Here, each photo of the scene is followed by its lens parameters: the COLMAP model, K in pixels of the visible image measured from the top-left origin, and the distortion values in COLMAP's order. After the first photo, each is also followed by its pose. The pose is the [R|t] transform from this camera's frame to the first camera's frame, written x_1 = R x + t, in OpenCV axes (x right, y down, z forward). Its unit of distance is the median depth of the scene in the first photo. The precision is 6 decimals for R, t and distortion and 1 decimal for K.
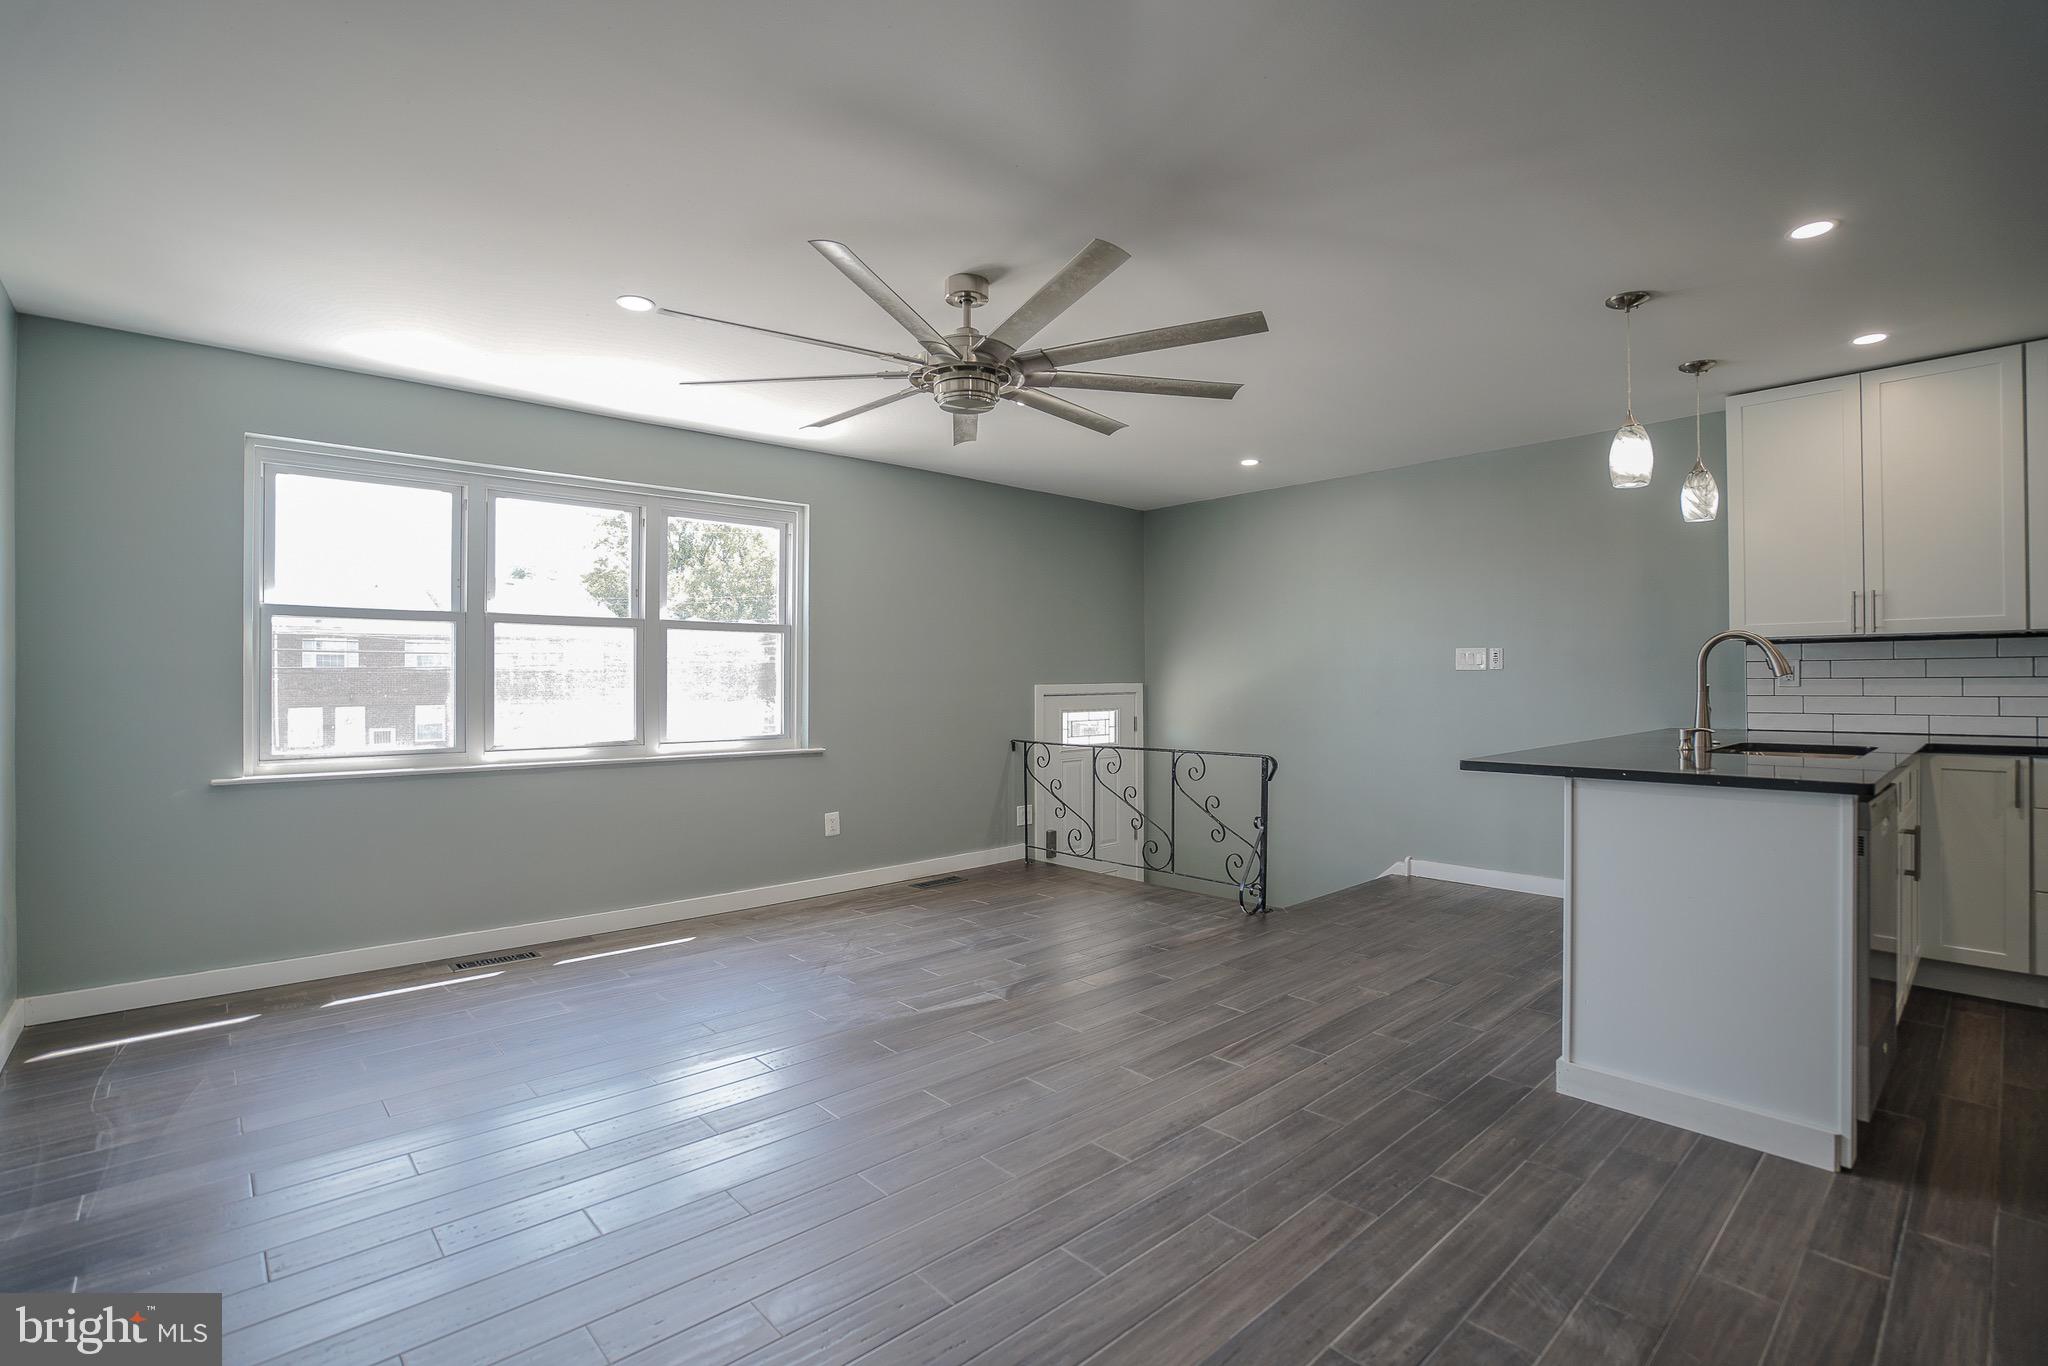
lens RADIAL K [[948.4, 0, 1018.7], [0, 948.4, 675.1], [0, 0, 1]] dist [-0.060709, 0.025128]
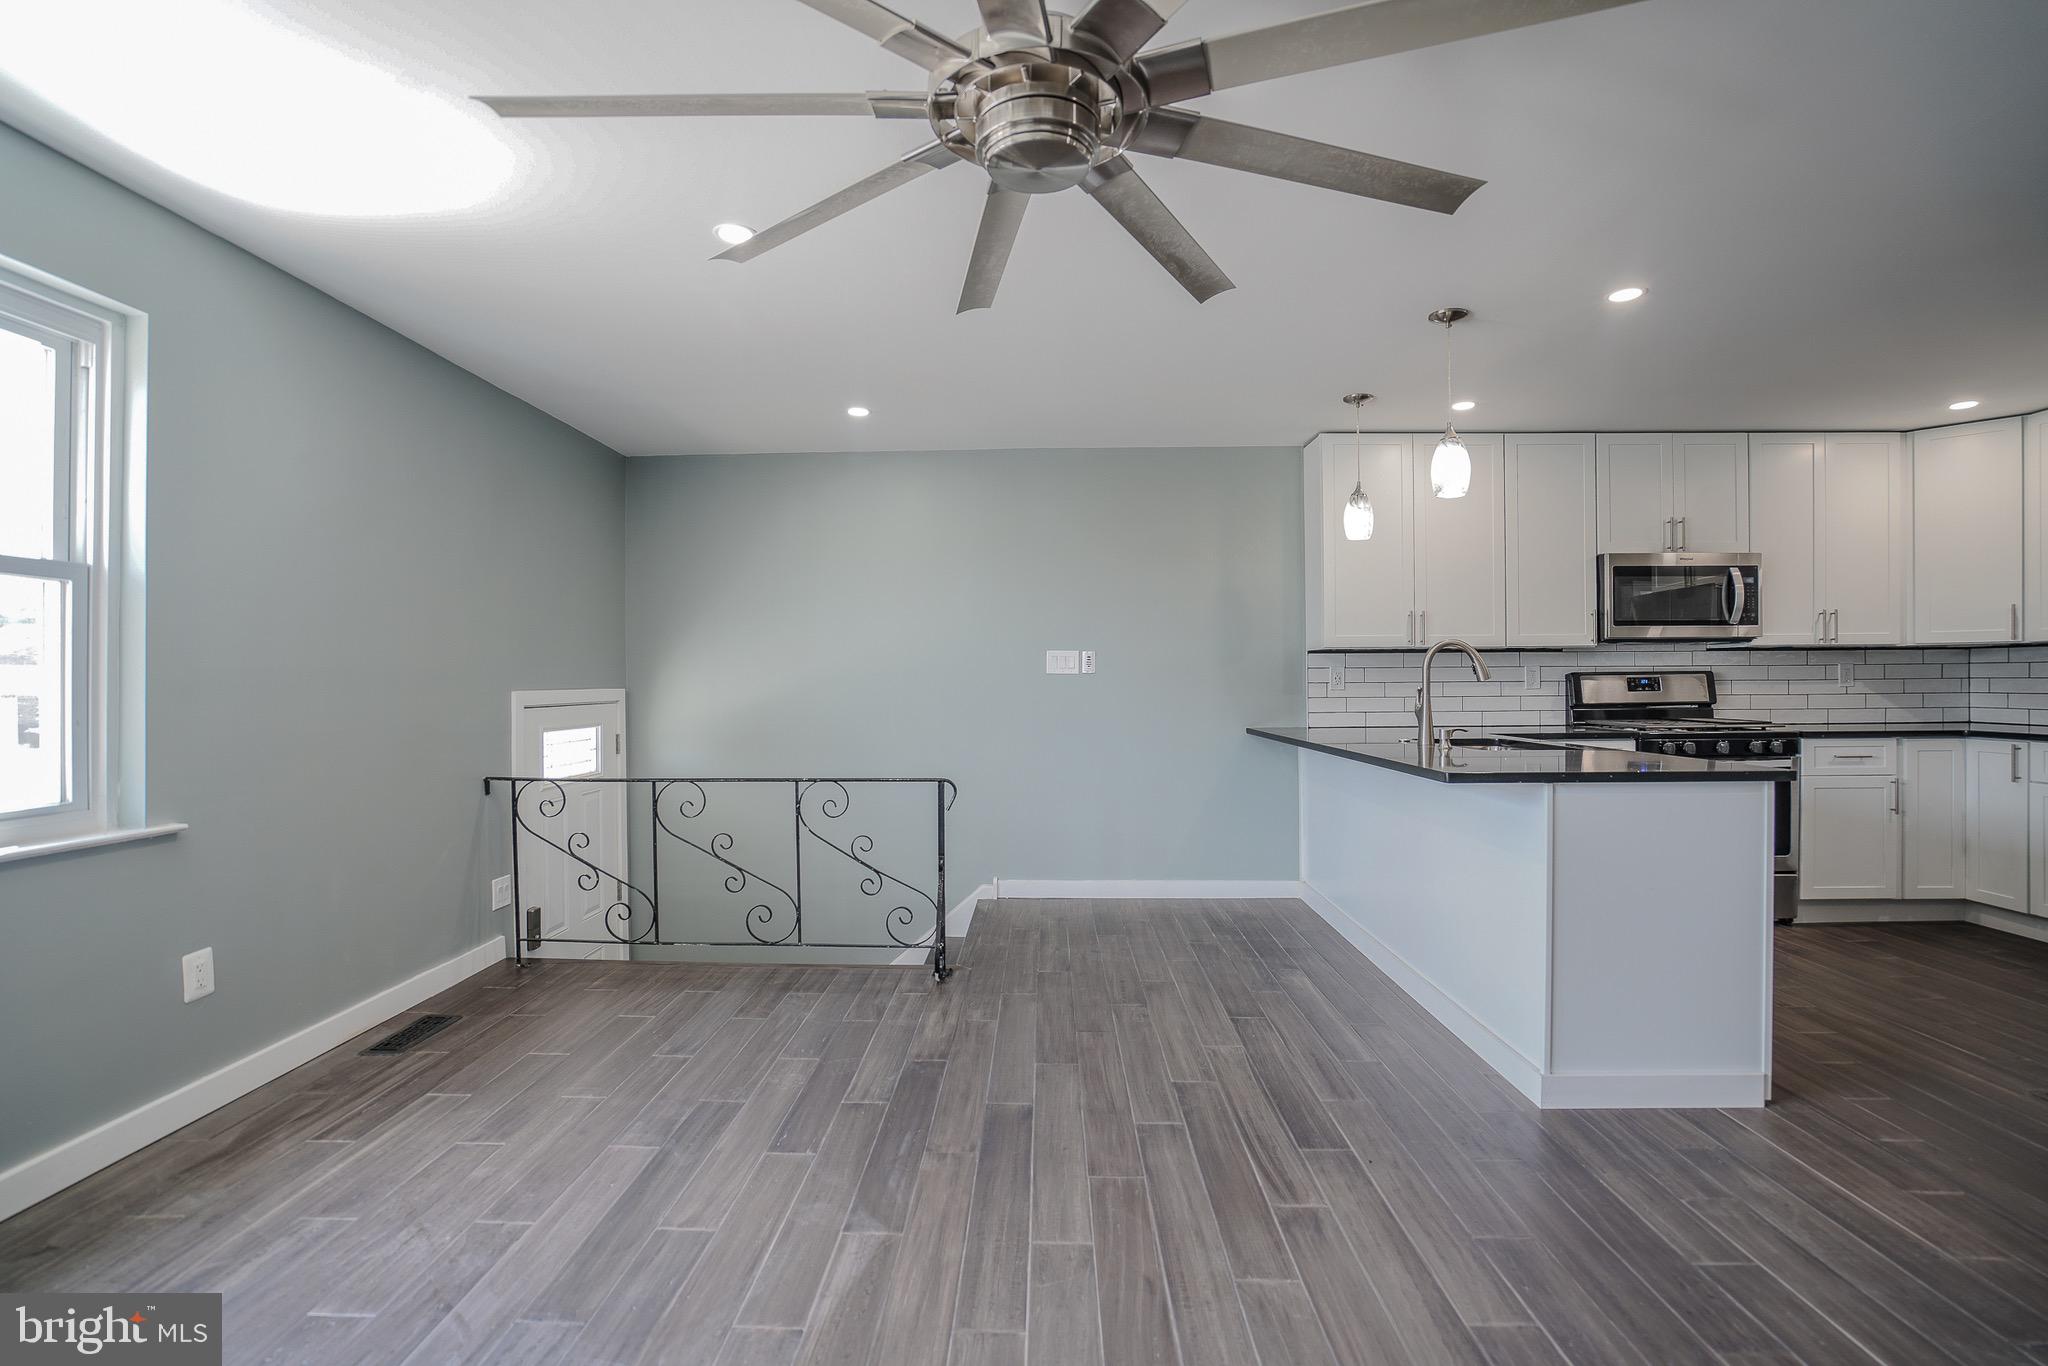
lens RADIAL K [[956.3, 0, 1024.0], [0, 956.3, 683.0], [0, 0, 1]] dist [-0.060979, 0.025018]
pose [[0.694377, 0.001817, 0.719610, -0.324431], [-0.003202, 0.999995, 0.000564, 0.004892], [-0.719605, -0.002696, 0.694379, 0.469518]]
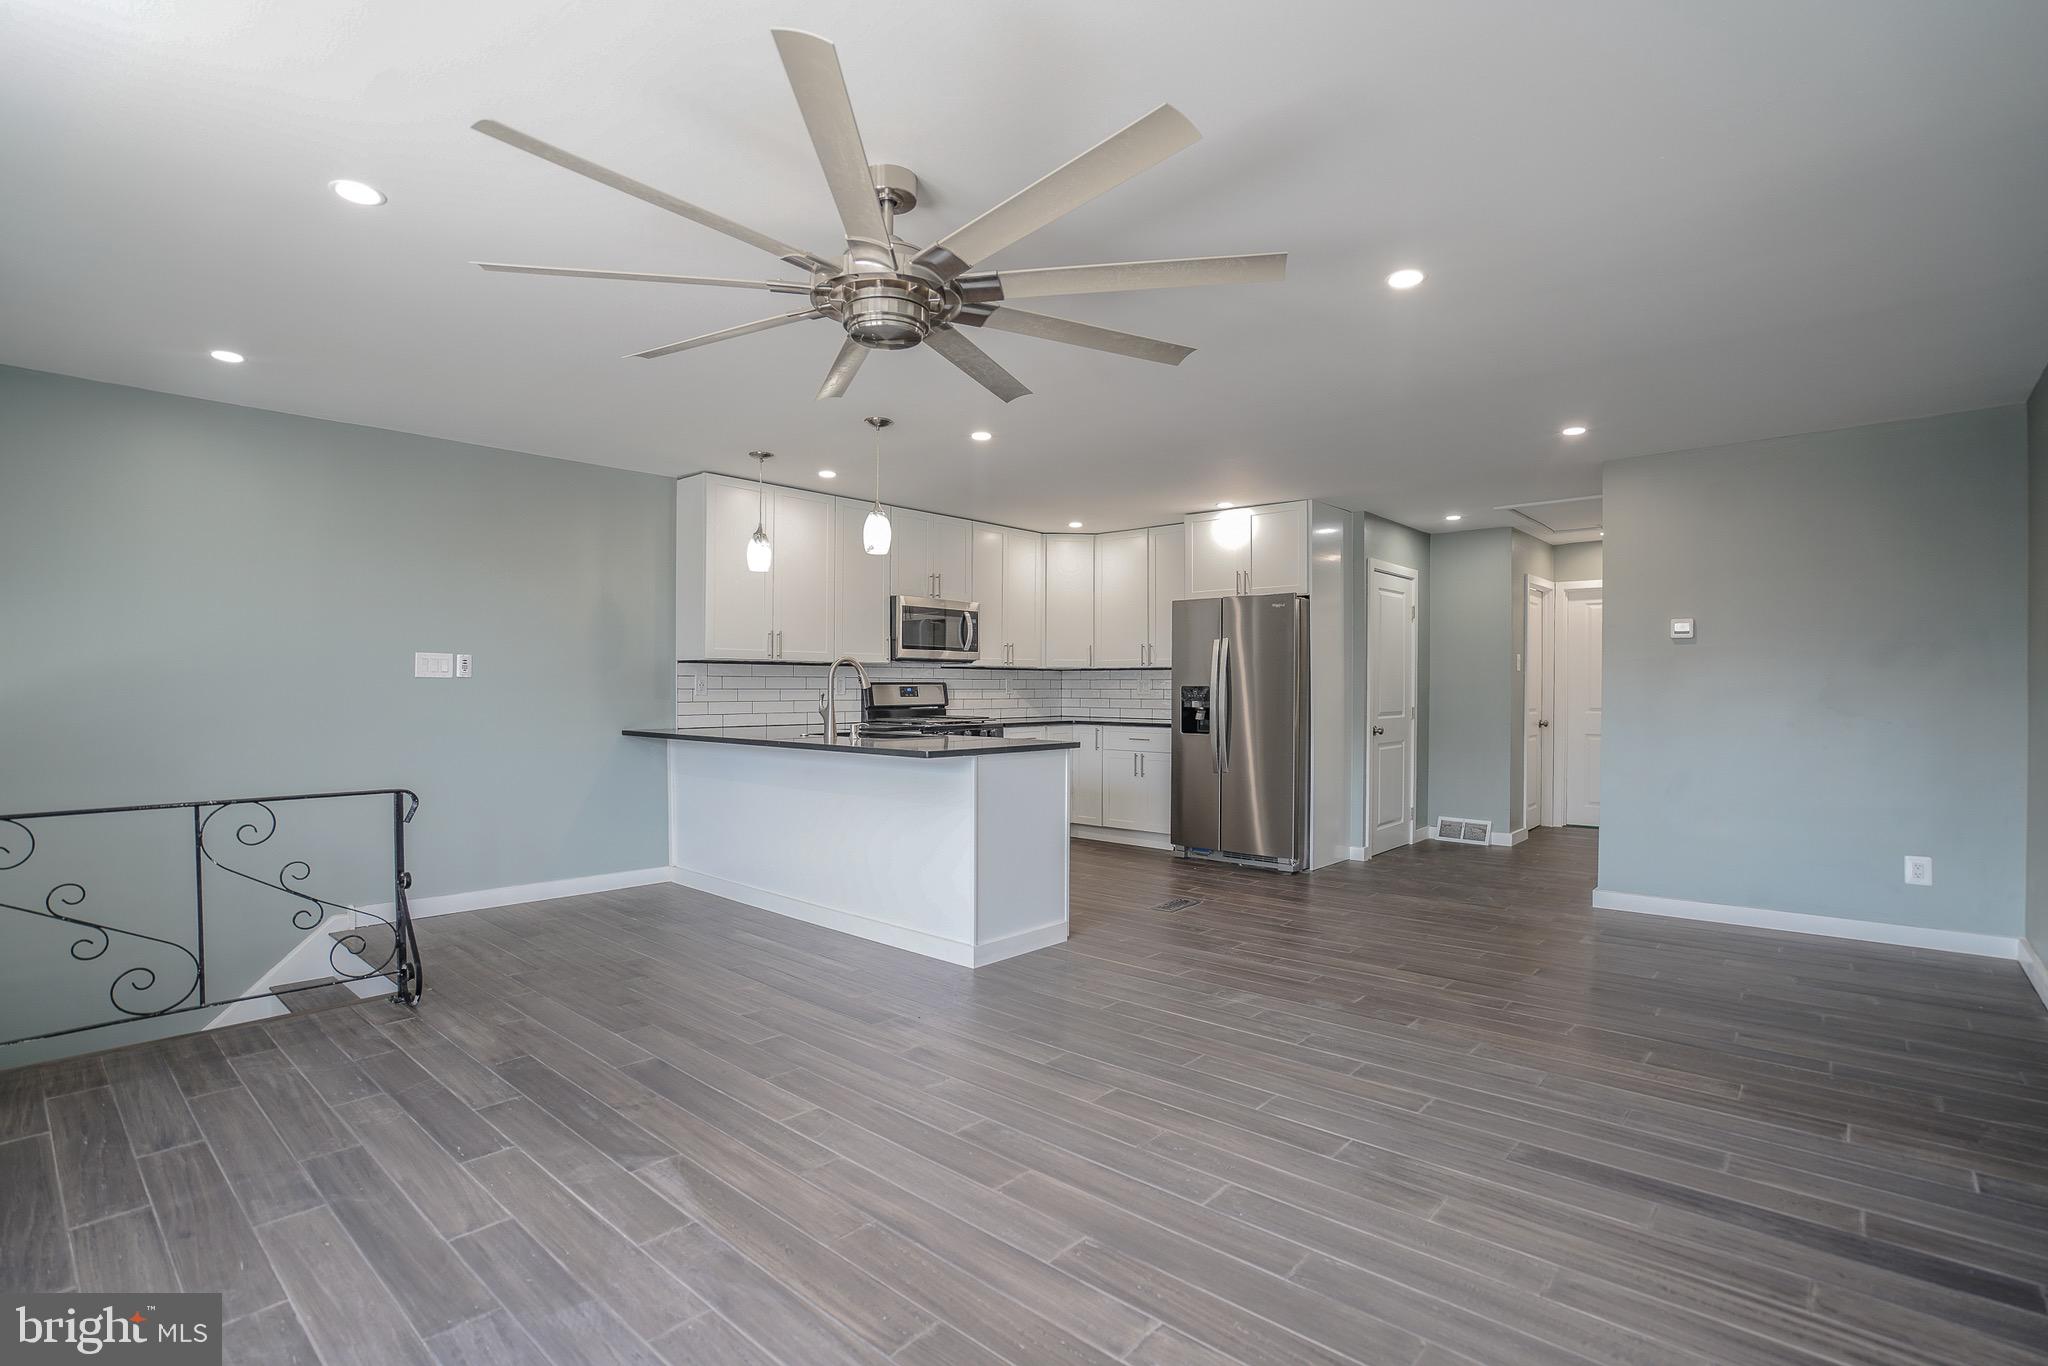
lens RADIAL K [[948.4, 0, 1018.7], [0, 948.4, 675.1], [0, 0, 1]] dist [-0.060709, 0.025128]
pose [[-0.095474, 0.019491, 0.995241, -0.614242], [-0.007964, 0.999761, -0.020344, 0.008242], [-0.995400, -0.009868, -0.095296, 0.708051]]
